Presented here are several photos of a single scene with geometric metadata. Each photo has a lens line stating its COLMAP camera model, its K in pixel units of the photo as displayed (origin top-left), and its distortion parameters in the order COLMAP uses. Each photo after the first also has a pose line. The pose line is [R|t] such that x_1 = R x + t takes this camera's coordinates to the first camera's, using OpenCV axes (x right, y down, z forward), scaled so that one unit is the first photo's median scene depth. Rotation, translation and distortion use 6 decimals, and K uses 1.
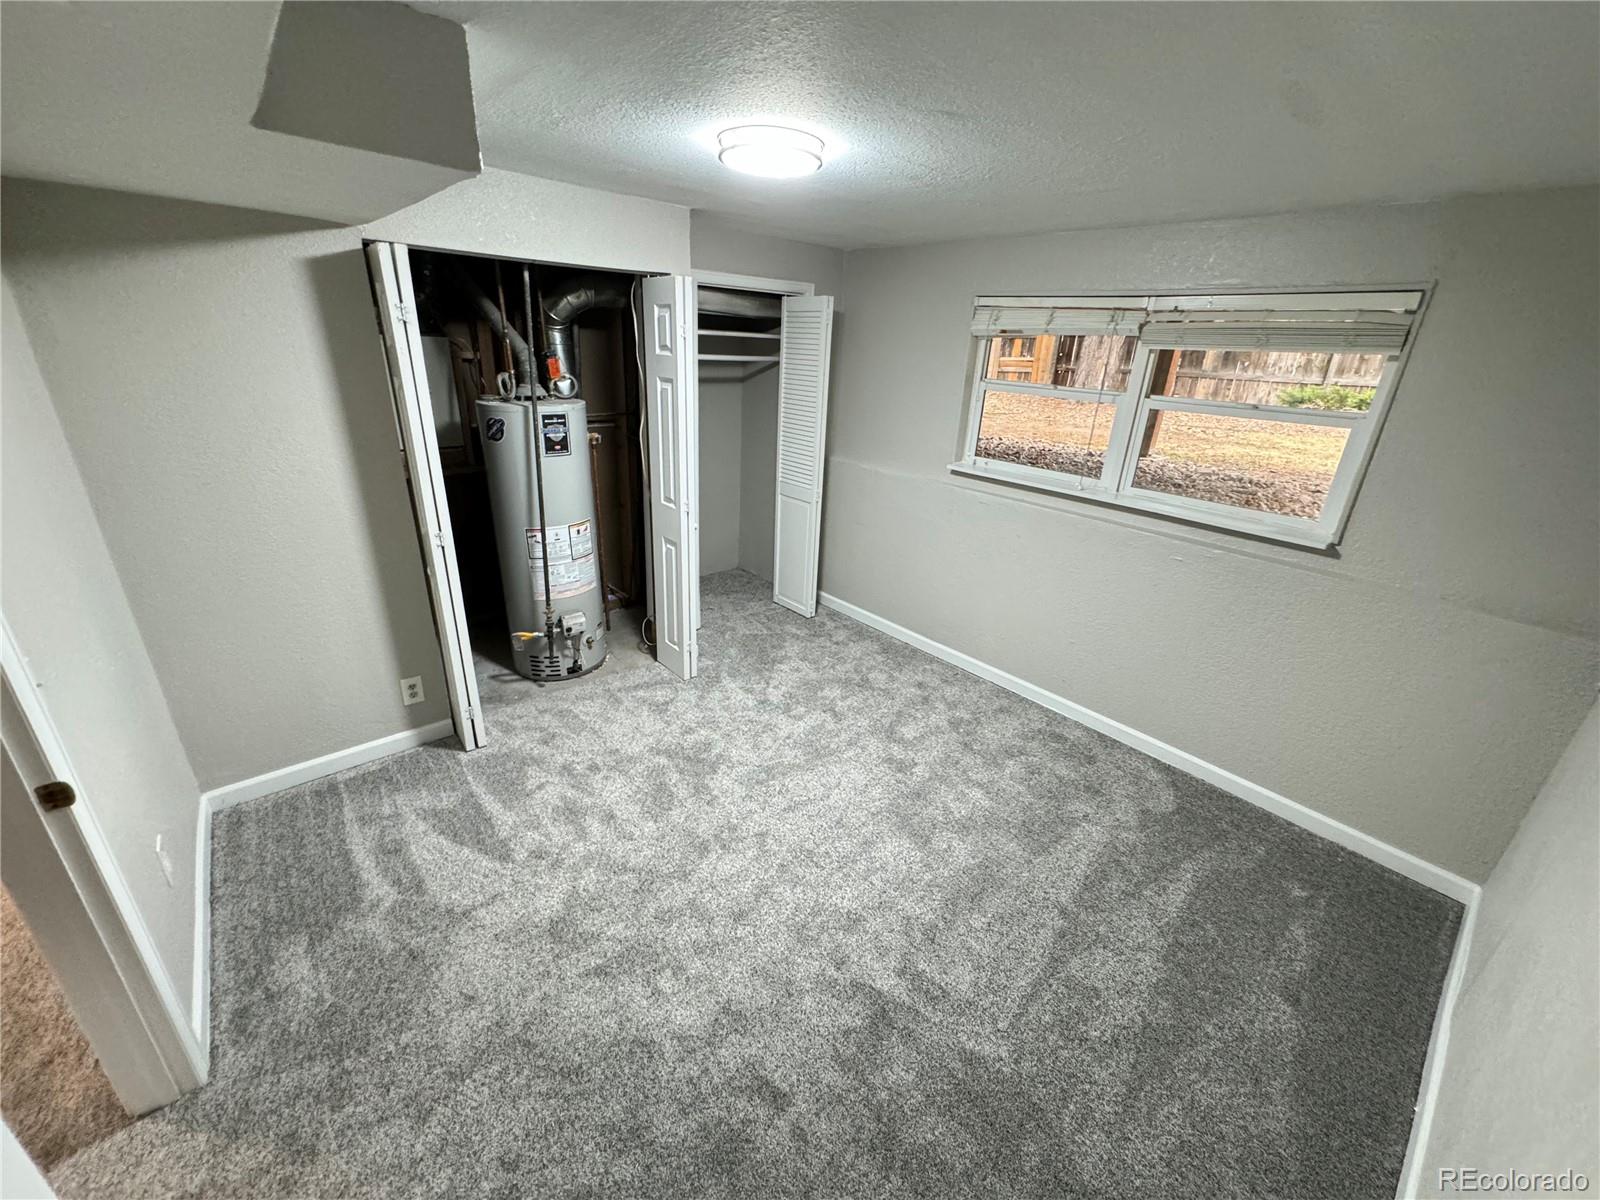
lens RADIAL K [[638.7, 0, 800.0], [0, 638.7, 600.0], [0, 0, 1]] dist [-0.000944, -0.000591]
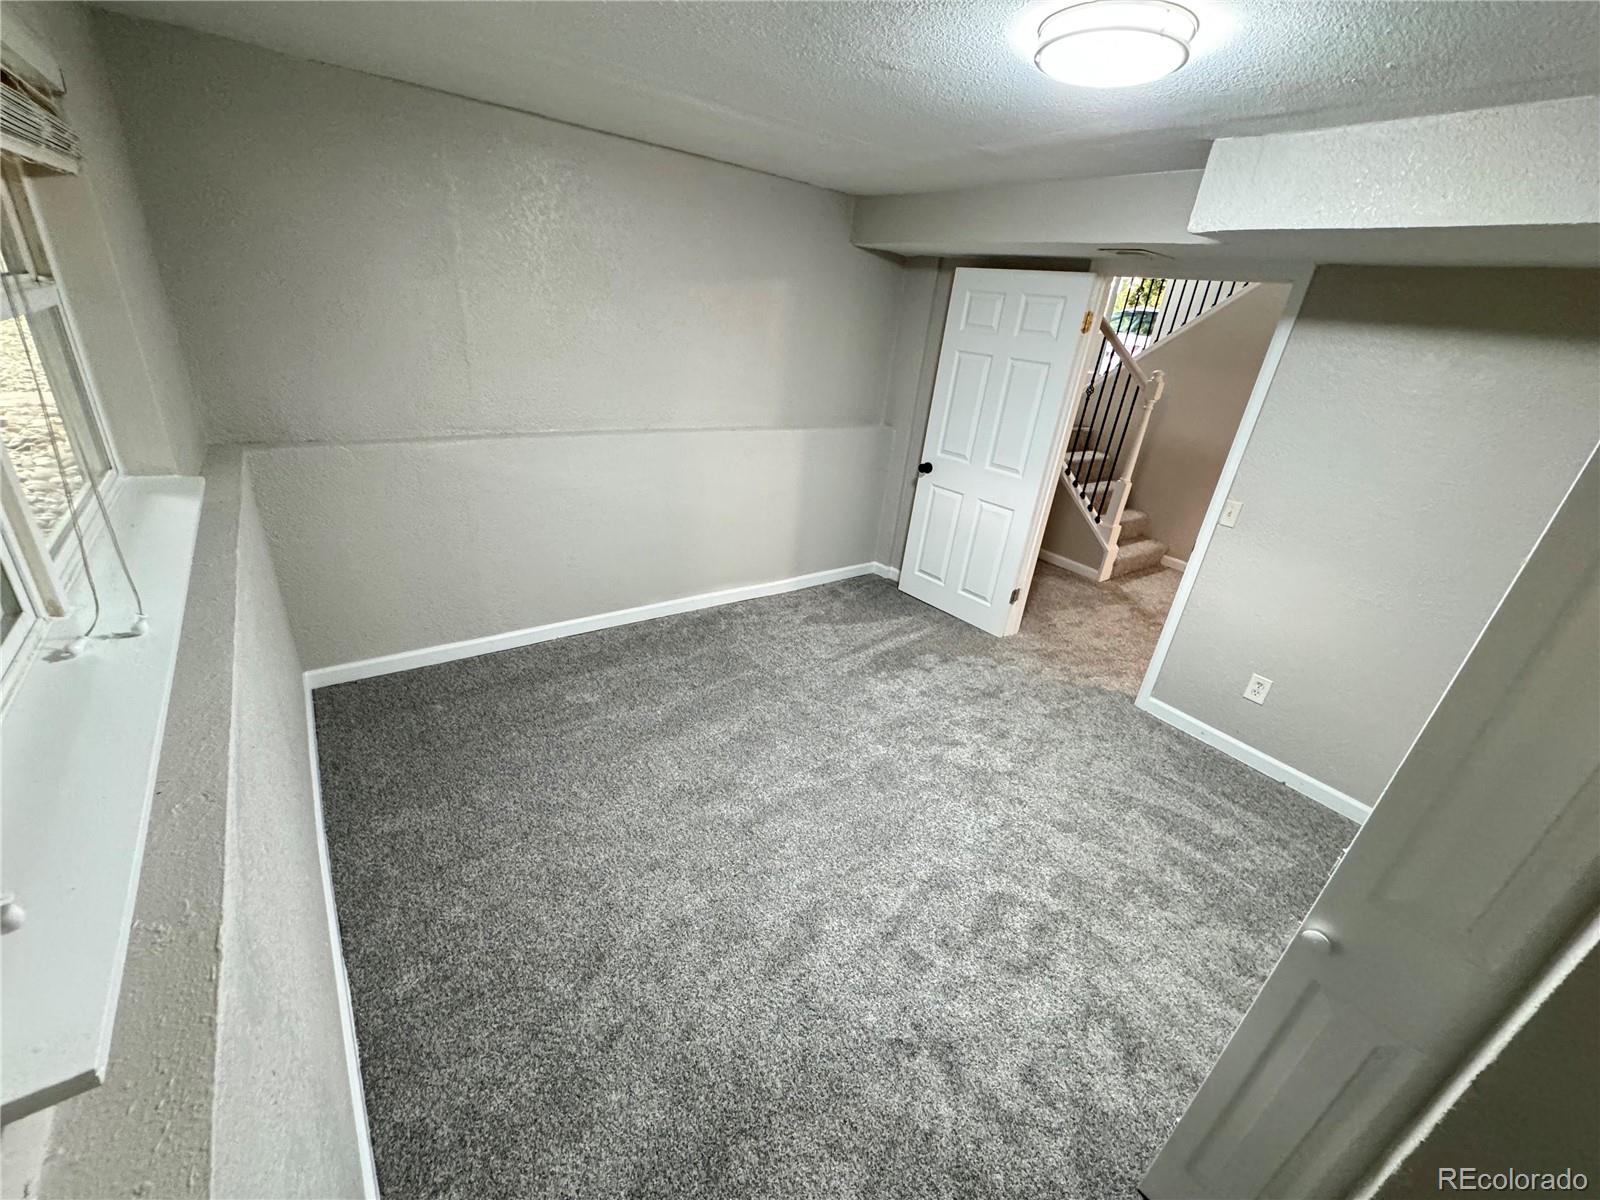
lens RADIAL K [[638.7, 0, 800.0], [0, 638.7, 600.0], [0, 0, 1]] dist [-0.000944, -0.000591]
pose [[-0.987192, -0.158597, -0.017299, 0.176984], [-0.122315, 0.682790, 0.720303, -0.611705], [-0.102426, 0.713194, -0.693443, 1.630933]]
